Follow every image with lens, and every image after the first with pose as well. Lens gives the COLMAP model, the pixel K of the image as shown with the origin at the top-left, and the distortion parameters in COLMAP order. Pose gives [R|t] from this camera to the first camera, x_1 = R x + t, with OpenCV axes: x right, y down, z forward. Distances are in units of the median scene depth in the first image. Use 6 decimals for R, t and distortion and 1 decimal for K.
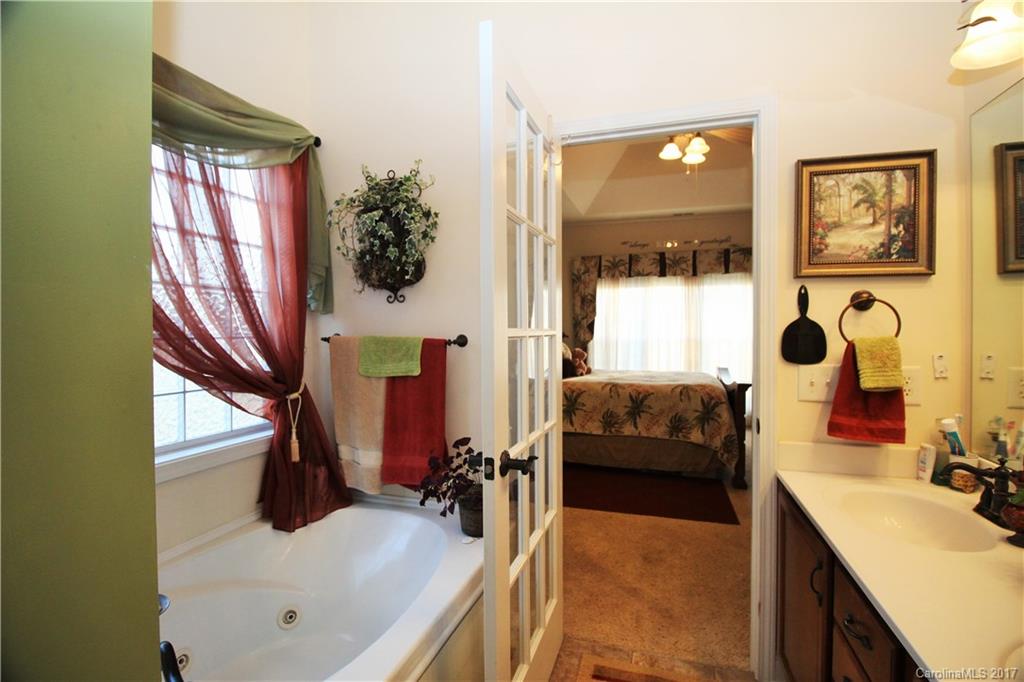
lens RADIAL K [[477.7, 0, 517.0], [0, 477.7, 334.5], [0, 0, 1]] dist [-0.002553, -0.000867]
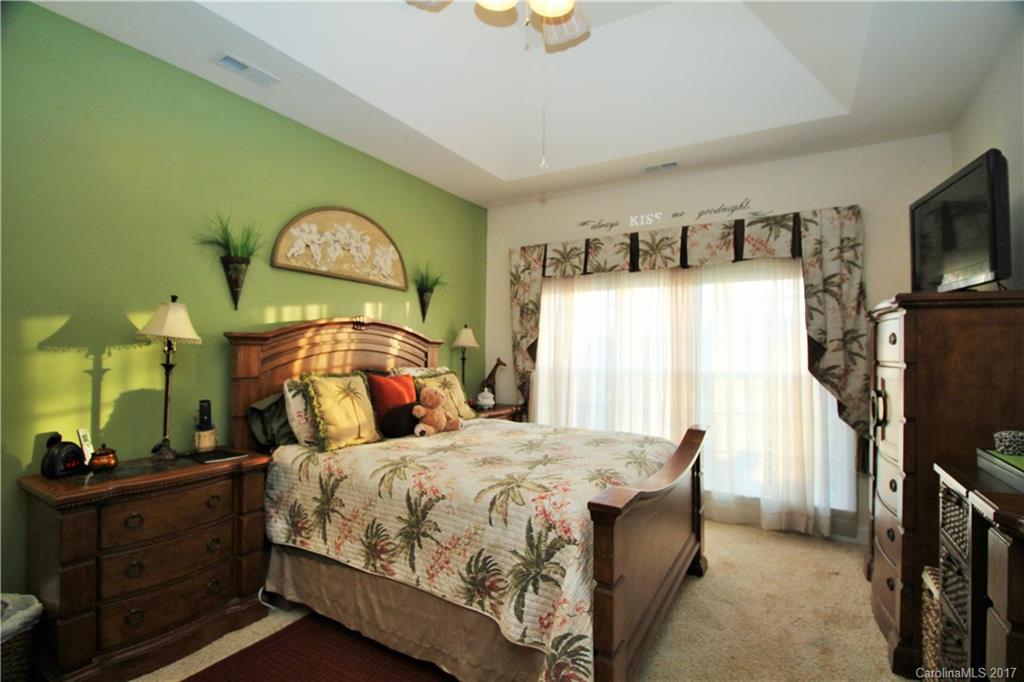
lens RADIAL K [[477.7, 0, 510.7], [0, 477.7, 339.2], [0, 0, 1]] dist [-0.002553, -0.000867]
pose [[0.975219, 0.002626, -0.221226, 0.296811], [-0.010731, 0.999314, -0.035442, -0.008466], [0.220981, 0.036938, 0.974578, 0.372123]]
